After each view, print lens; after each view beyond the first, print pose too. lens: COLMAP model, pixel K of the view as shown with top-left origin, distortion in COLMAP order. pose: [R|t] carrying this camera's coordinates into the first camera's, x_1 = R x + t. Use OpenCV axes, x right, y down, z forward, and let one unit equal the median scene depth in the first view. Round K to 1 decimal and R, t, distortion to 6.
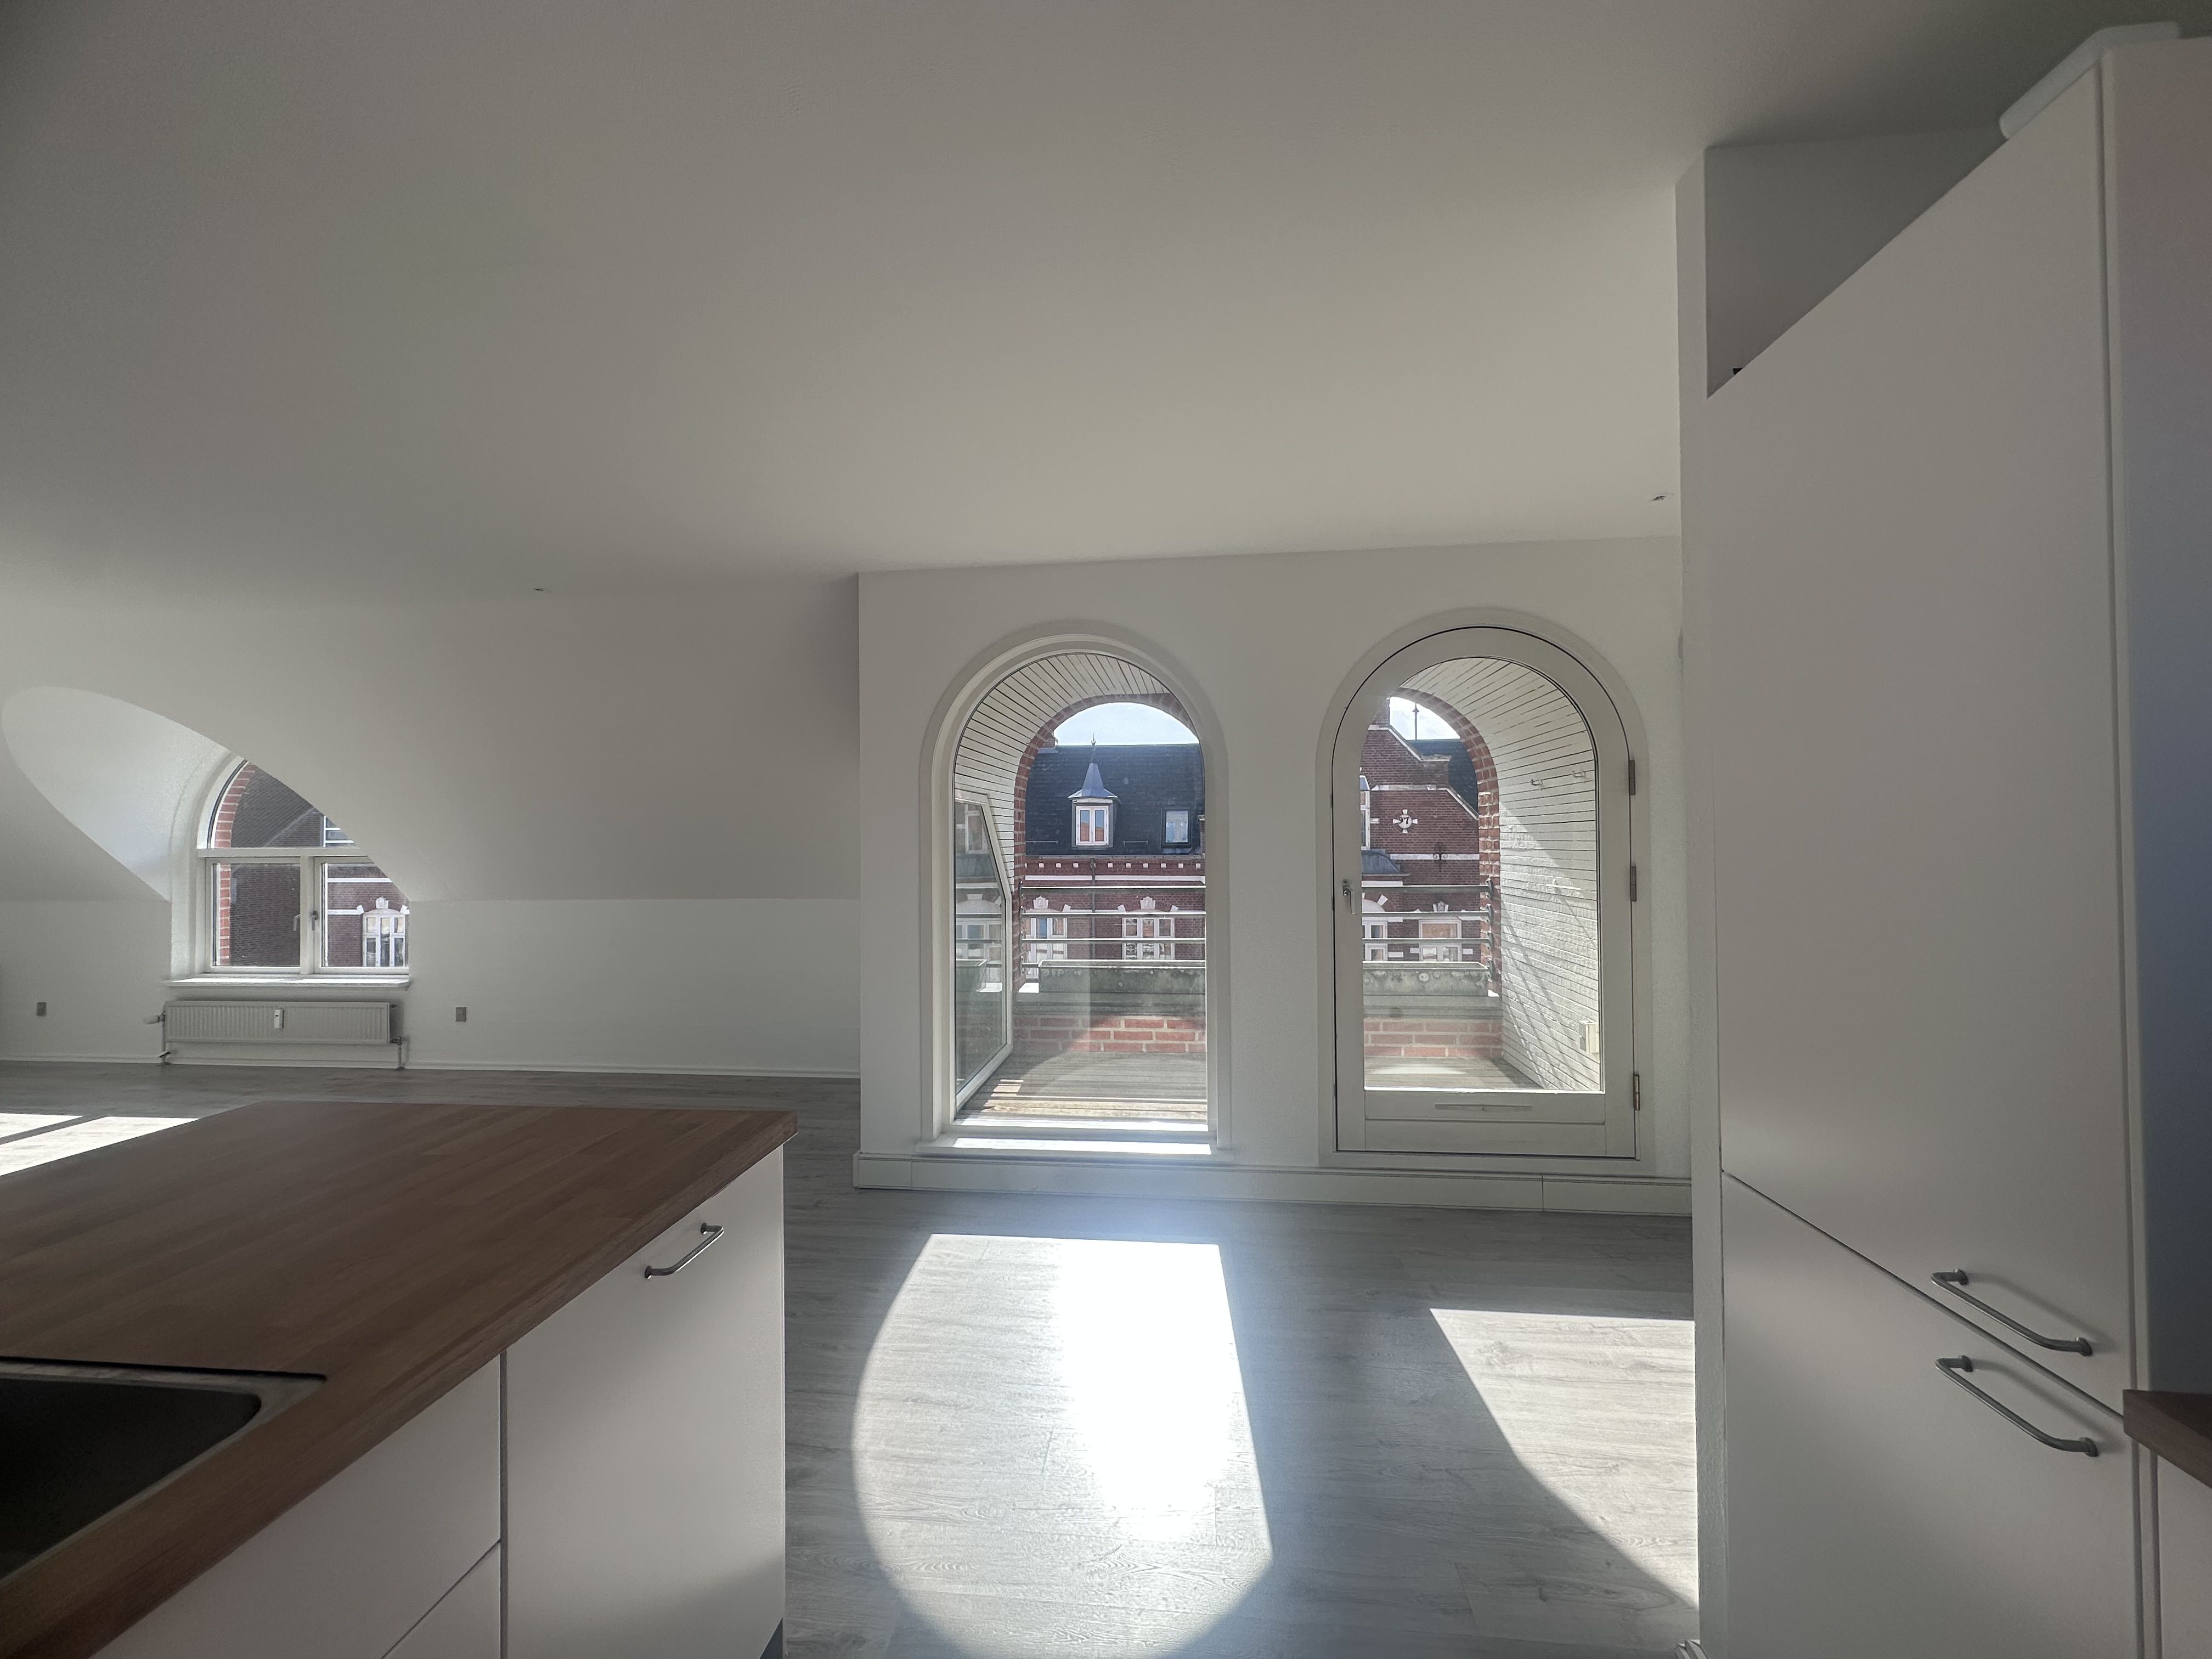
lens RADIAL K [[875.2, 0, 1084.7], [0, 875.2, 815.9], [0, 0, 1]] dist [-0.002304, 0.002223]
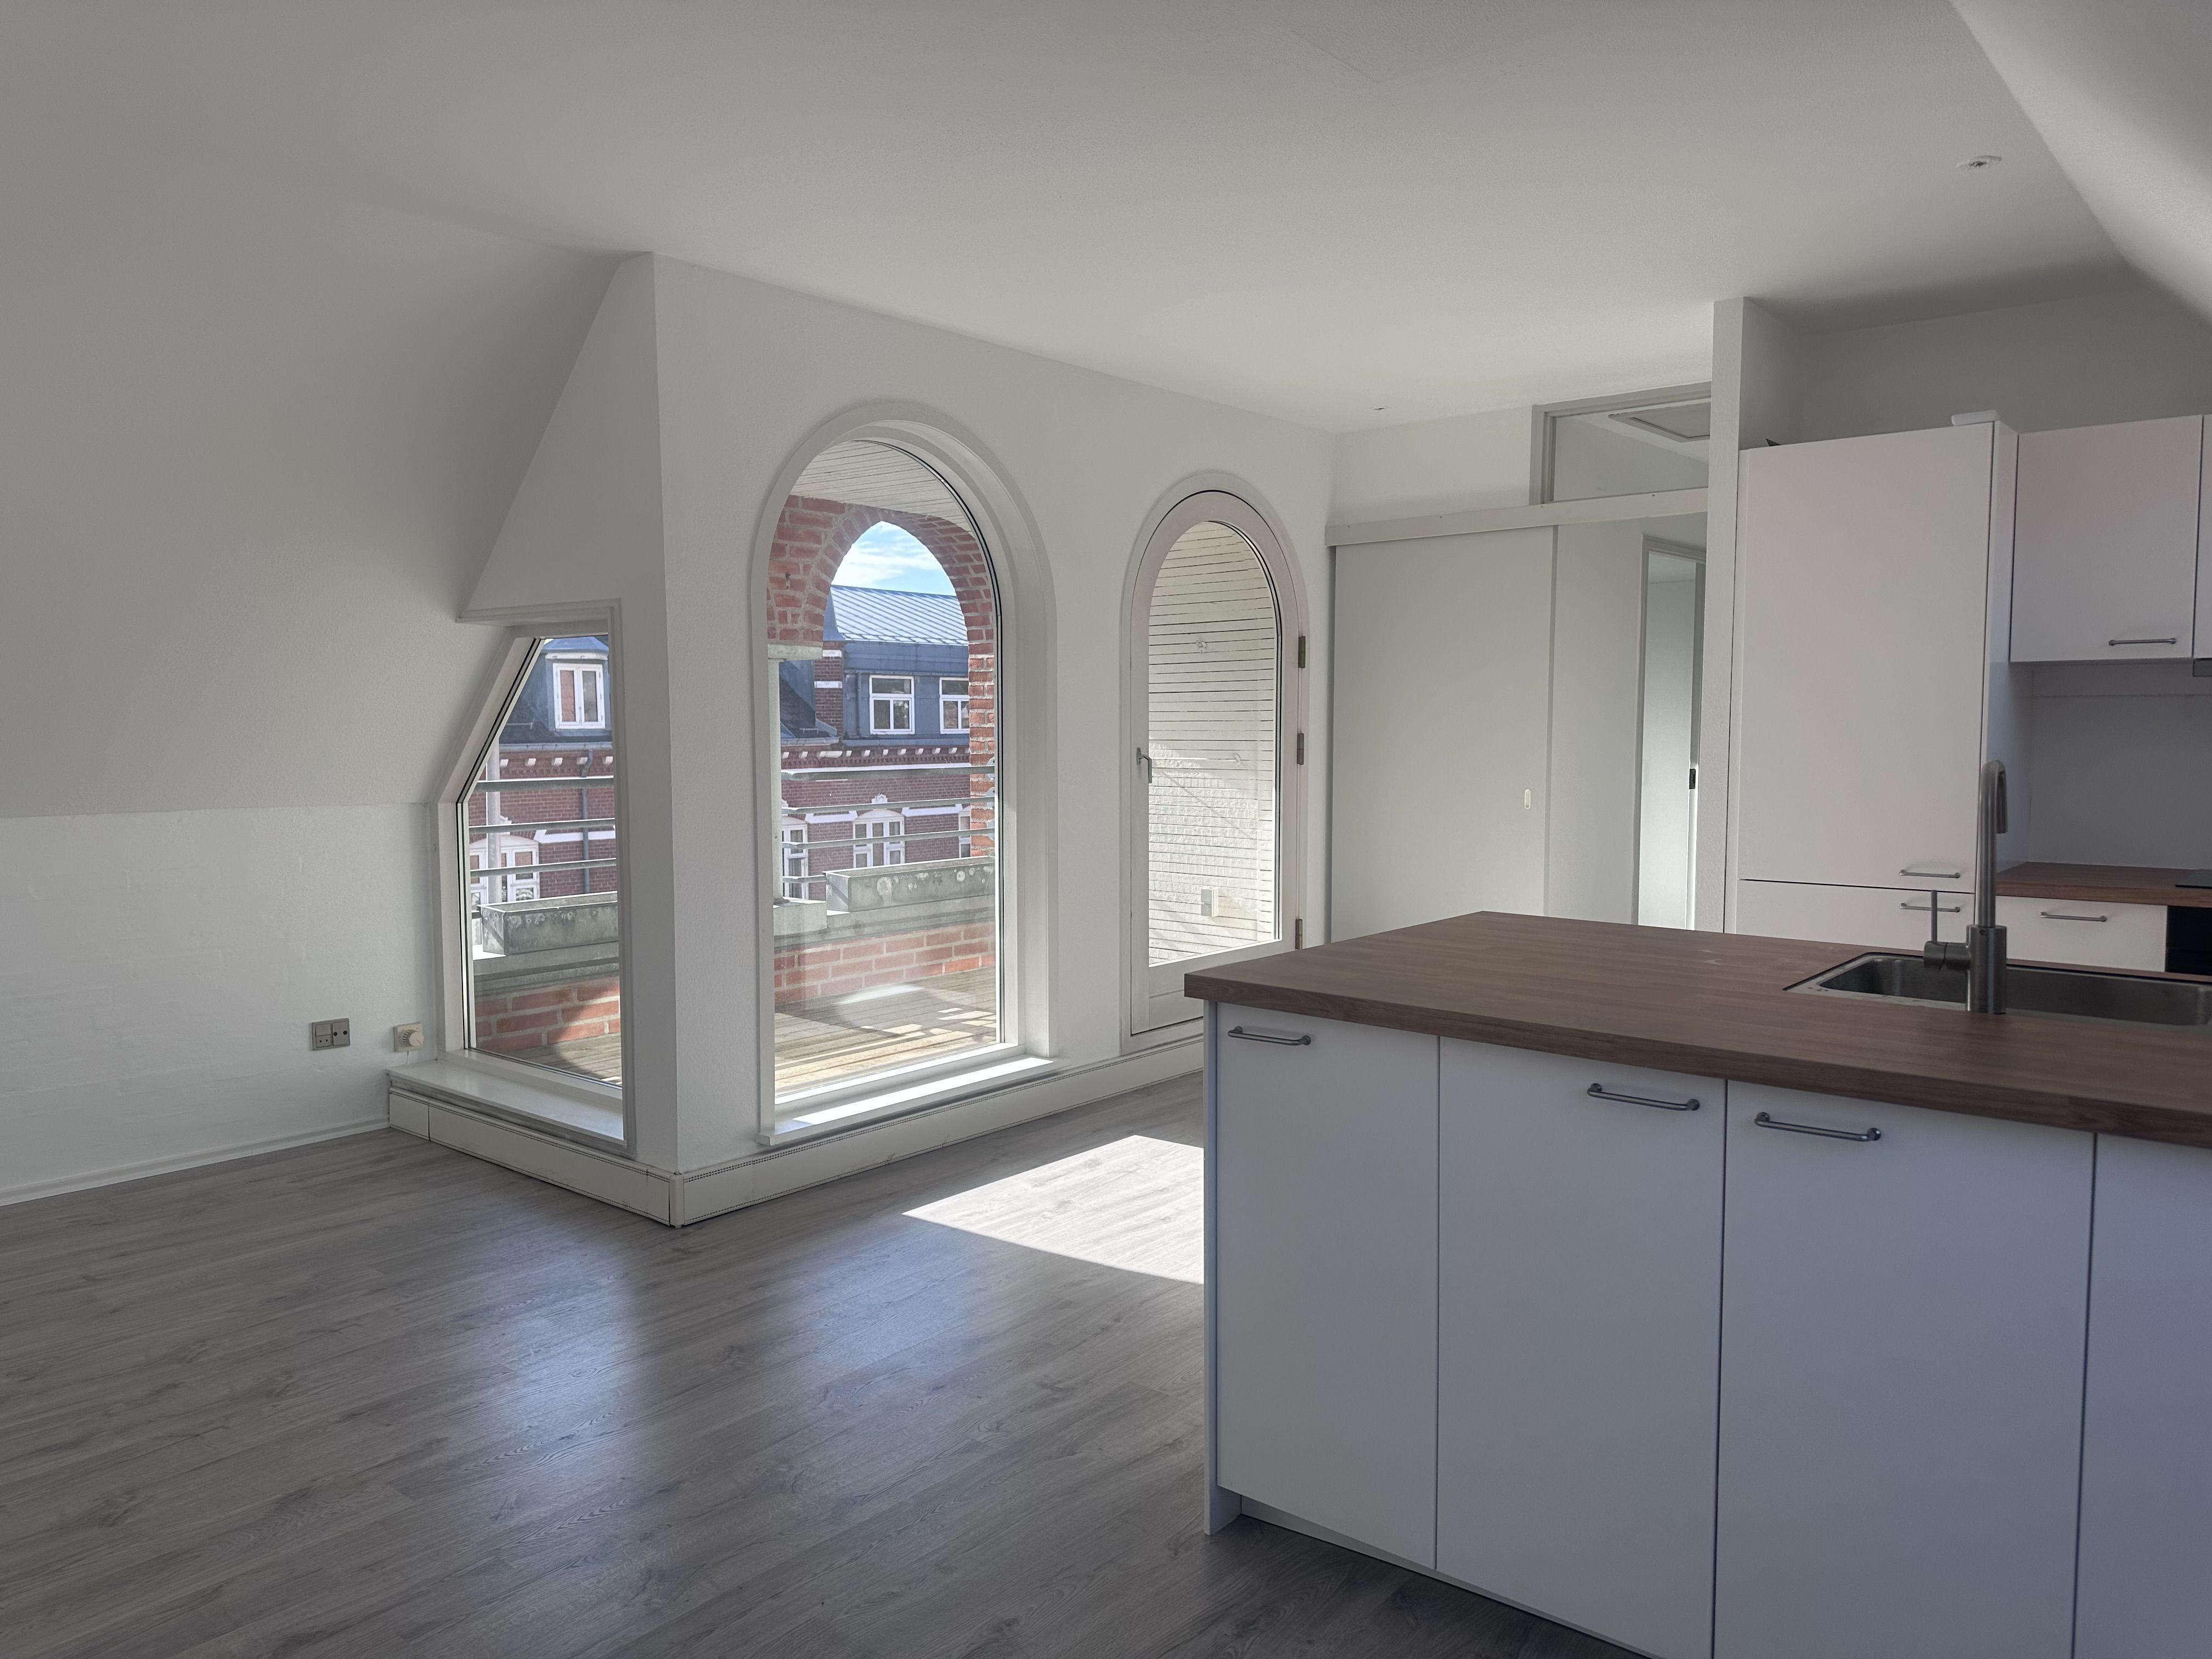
lens RADIAL K [[1566.0, 0, 1106.0], [0, 1566.0, 829.5], [0, 0, 1]] dist [0.107907, -0.109449]
pose [[0.540823, -0.048152, 0.839757, -0.646806], [-0.028810, 0.996714, 0.075707, 0.019559], [-0.840643, -0.065137, 0.537658, 0.072375]]
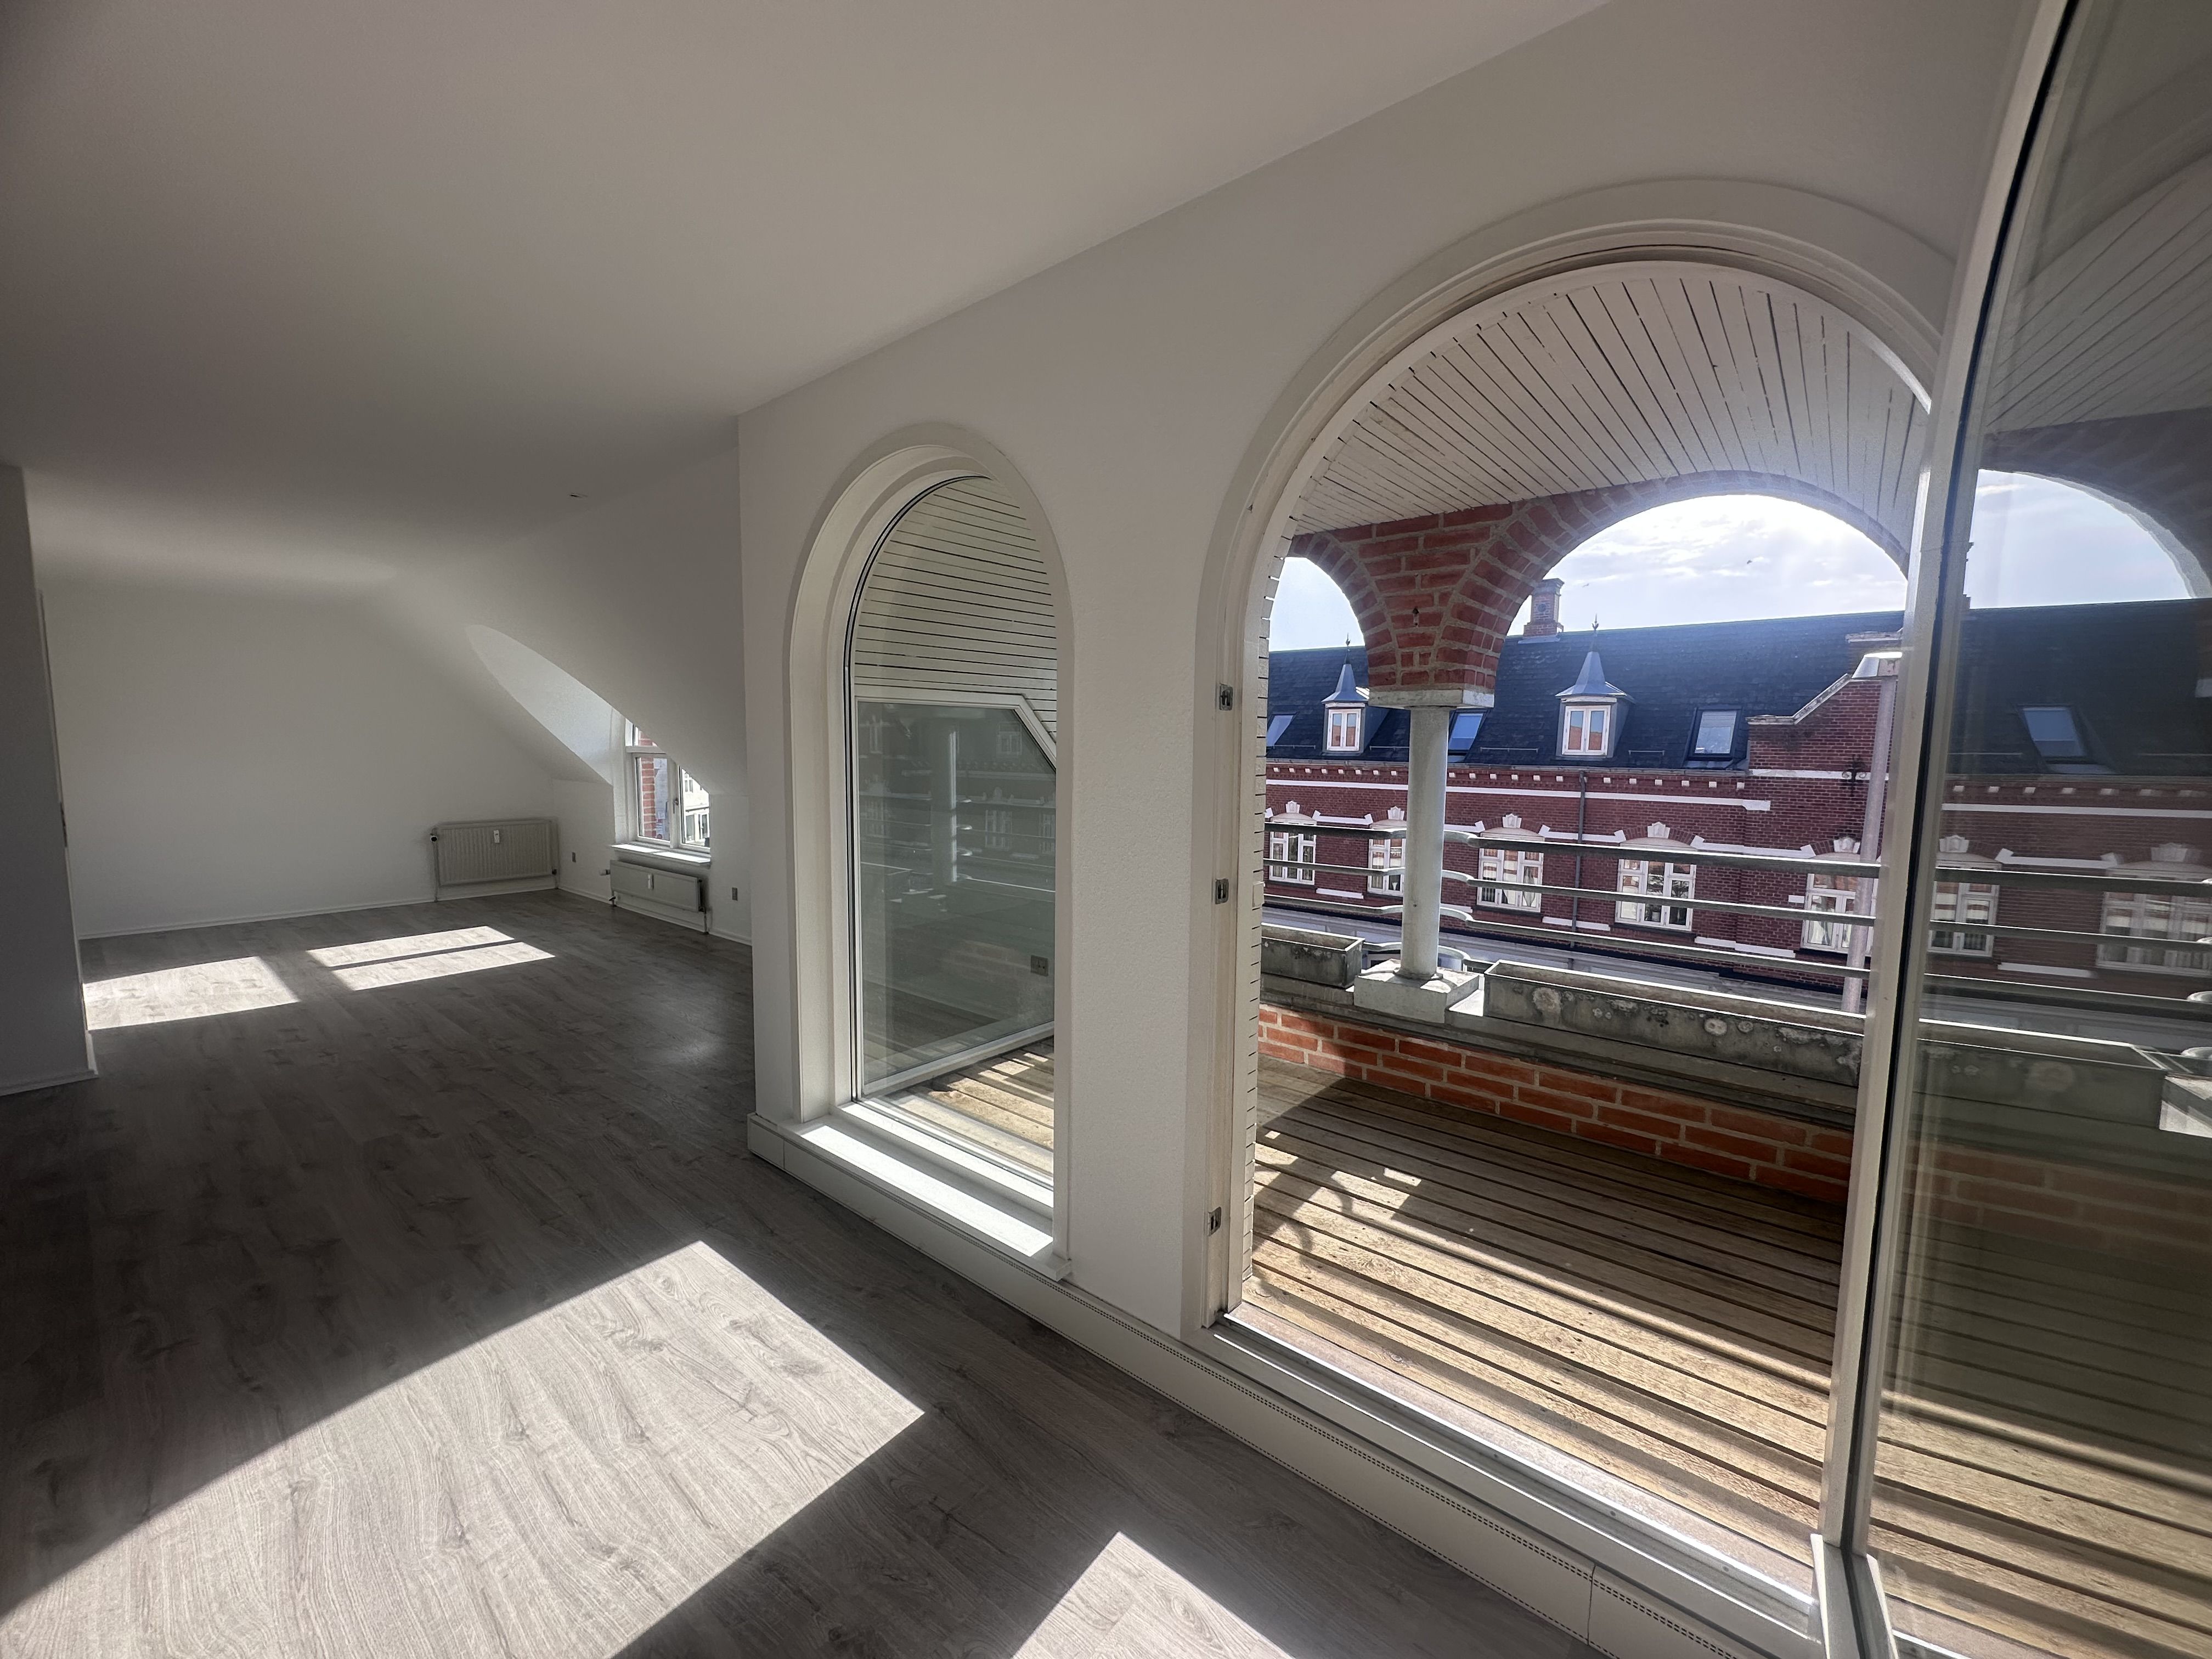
lens RADIAL K [[875.2, 0, 1084.7], [0, 875.2, 815.9], [0, 0, 1]] dist [-0.002304, 0.002223]
pose [[0.838599, 0.059695, -0.541468, 0.285182], [0.000897, 0.993825, 0.110954, -0.002319], [0.544748, -0.093532, 0.833367, 0.295397]]
